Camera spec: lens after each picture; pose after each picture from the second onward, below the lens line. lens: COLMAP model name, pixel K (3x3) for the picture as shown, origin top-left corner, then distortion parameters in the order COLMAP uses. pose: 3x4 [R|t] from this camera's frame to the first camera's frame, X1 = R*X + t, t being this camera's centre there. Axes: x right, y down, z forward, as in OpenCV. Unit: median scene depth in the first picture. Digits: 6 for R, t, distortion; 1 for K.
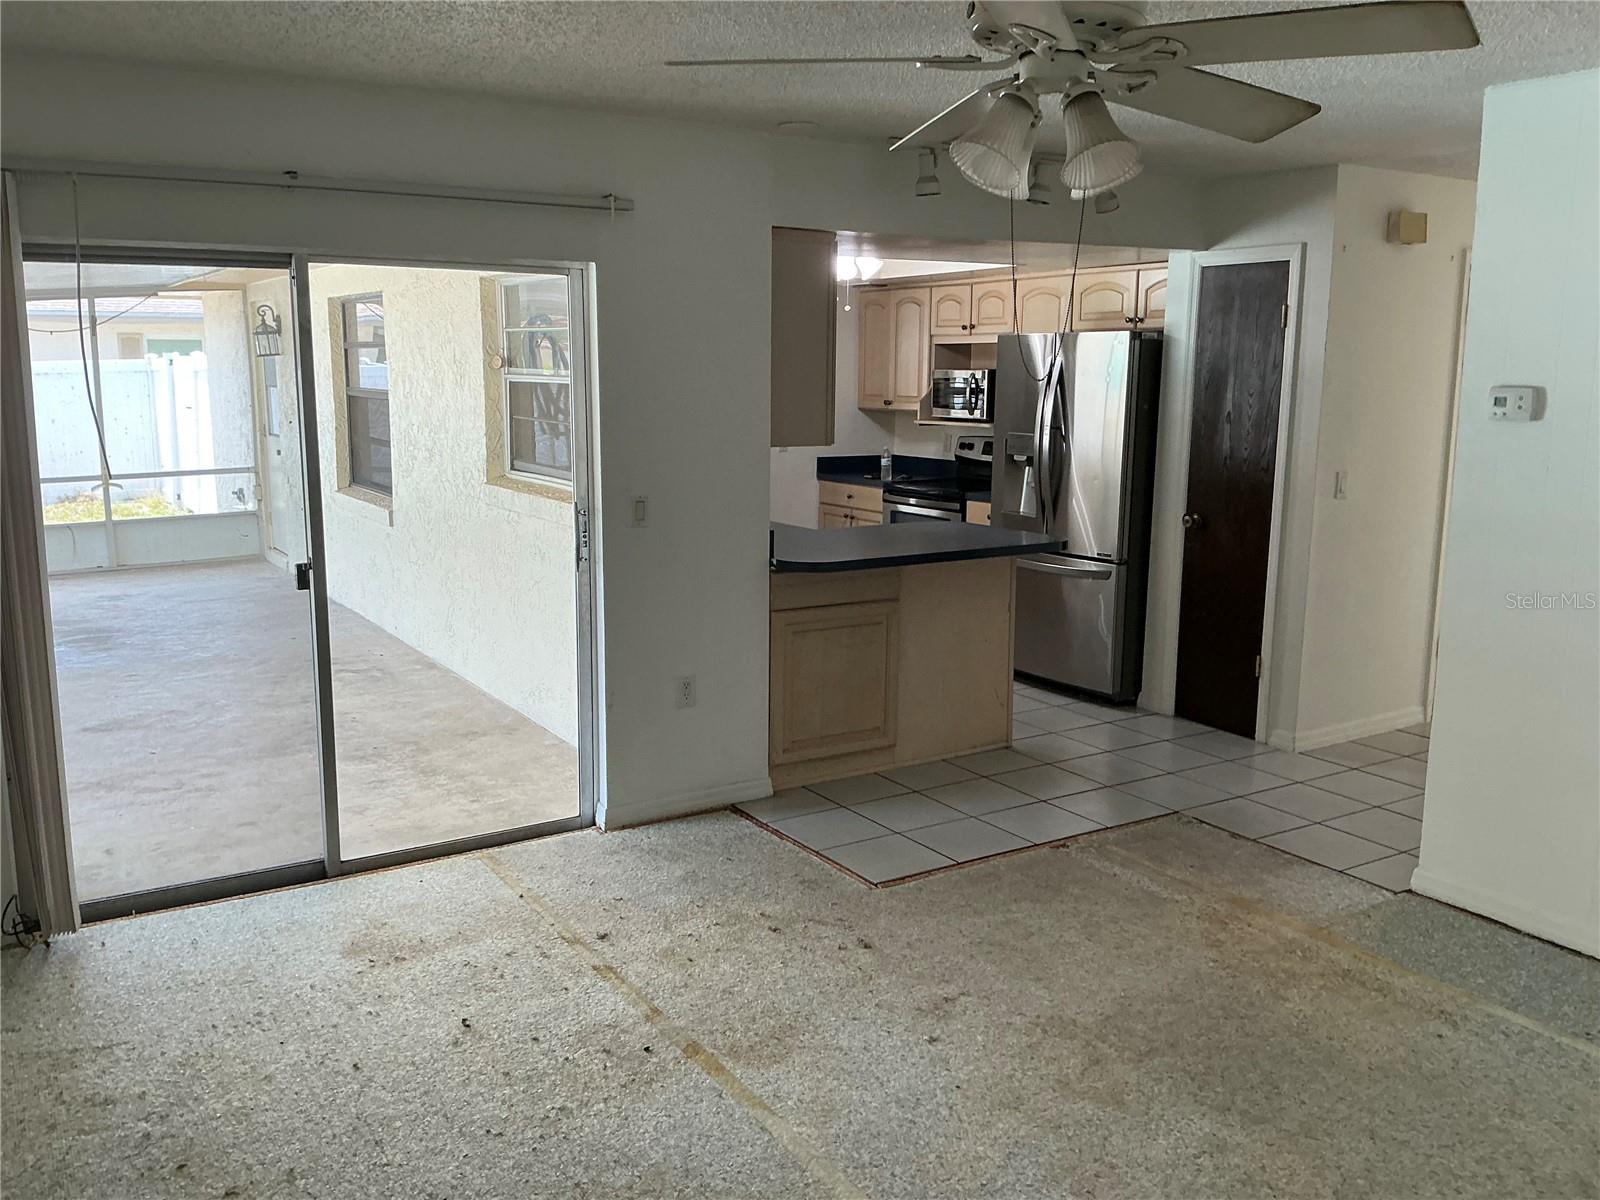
lens RADIAL K [[1337.0, 0, 789.9], [0, 1337.0, 604.4], [0, 0, 1]] dist [0.144431, -0.292255]
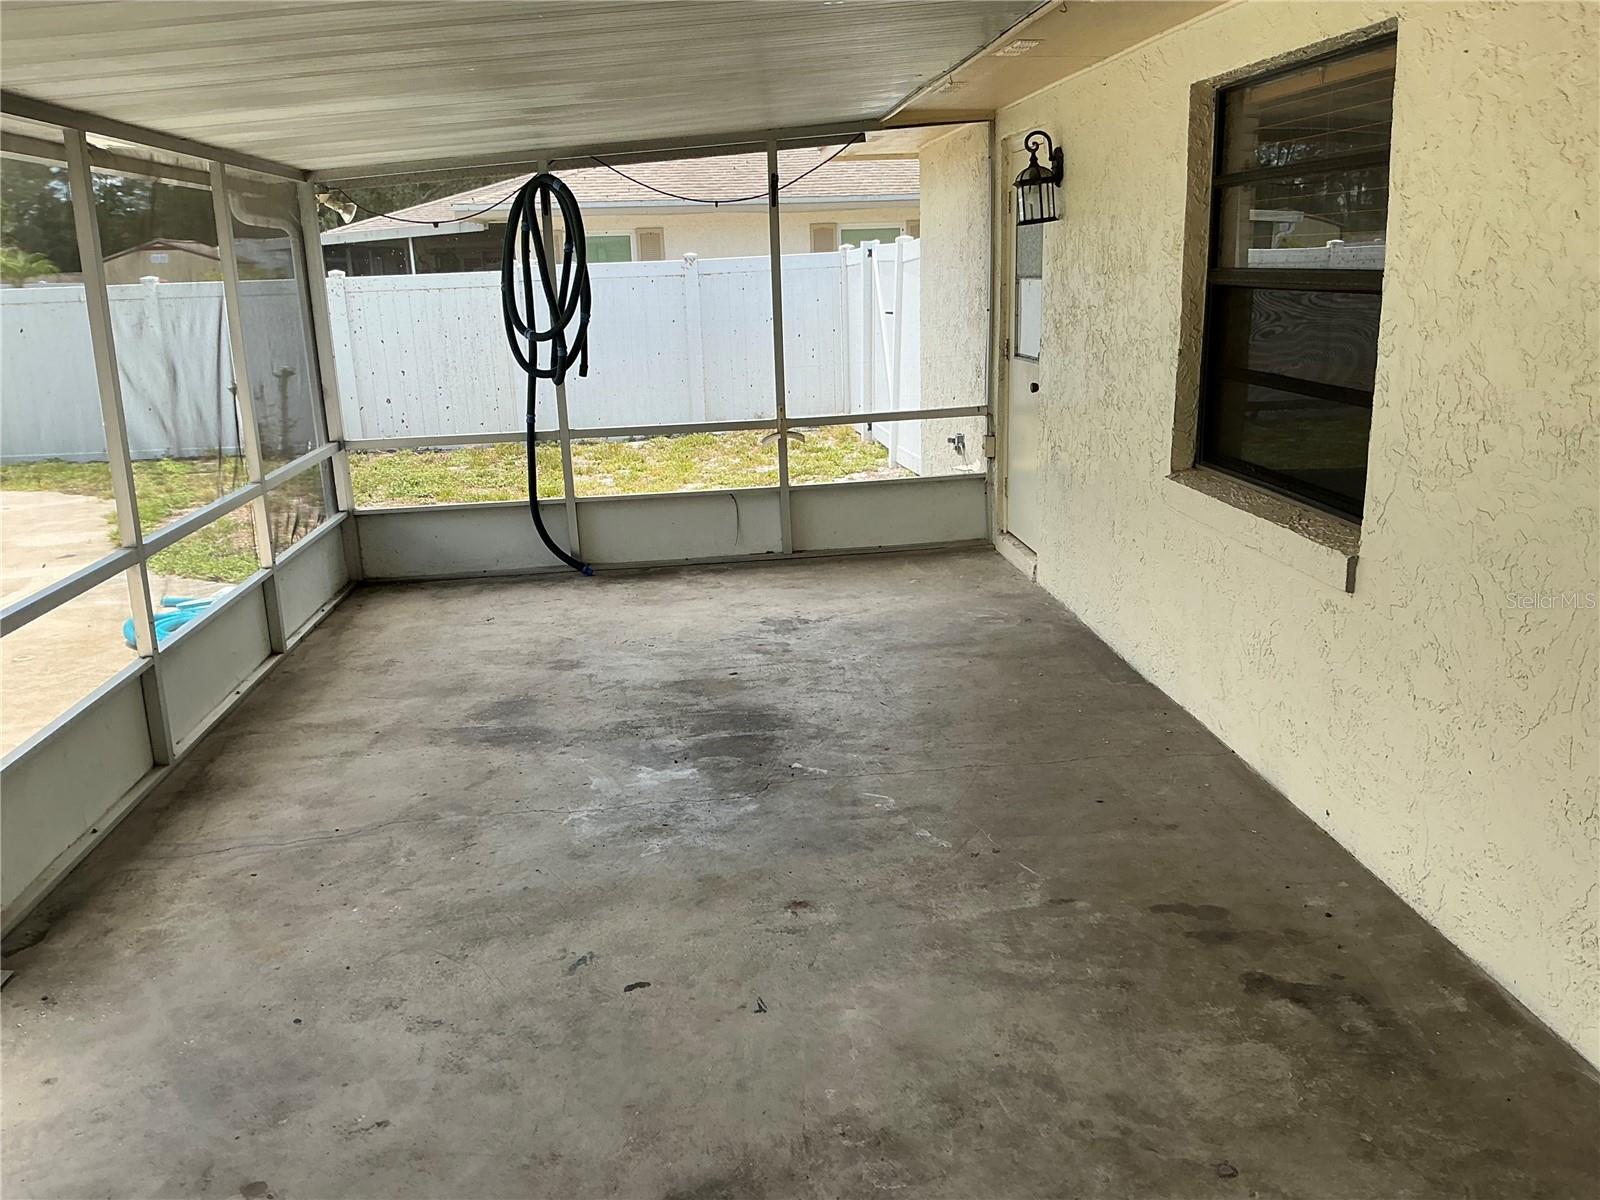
lens RADIAL K [[1337.0, 0, 789.9], [0, 1337.0, 604.4], [0, 0, 1]] dist [0.144431, -0.292255]
pose [[0.891536, 0.076296, -0.446478, -0.207889], [-0.040862, 0.995240, 0.088476, -0.067630], [0.451103, -0.060636, 0.890410, 0.429200]]
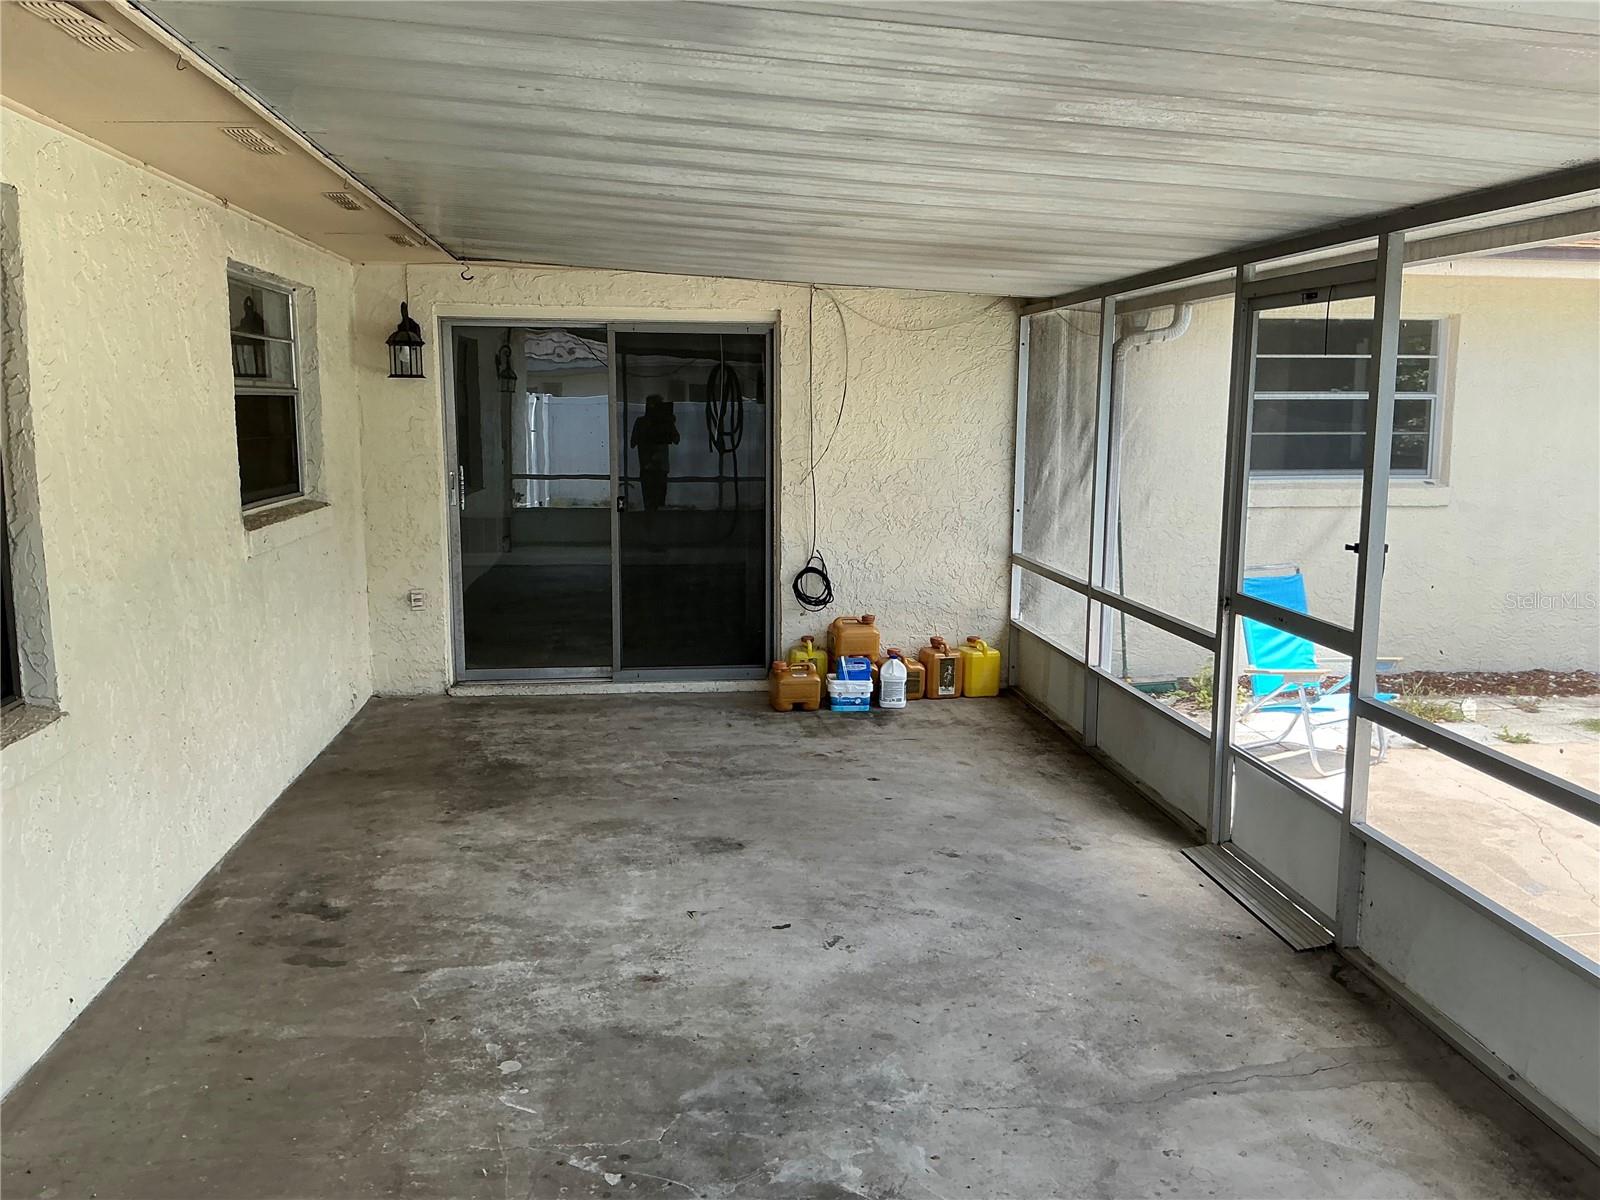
lens RADIAL K [[1337.0, 0, 789.9], [0, 1337.0, 604.4], [0, 0, 1]] dist [0.144431, -0.292255]
pose [[-0.902088, -0.073818, 0.425192, -0.532947], [0.067260, 0.949173, 0.307485, -0.170723], [-0.426279, 0.305977, -0.851272, 0.990133]]
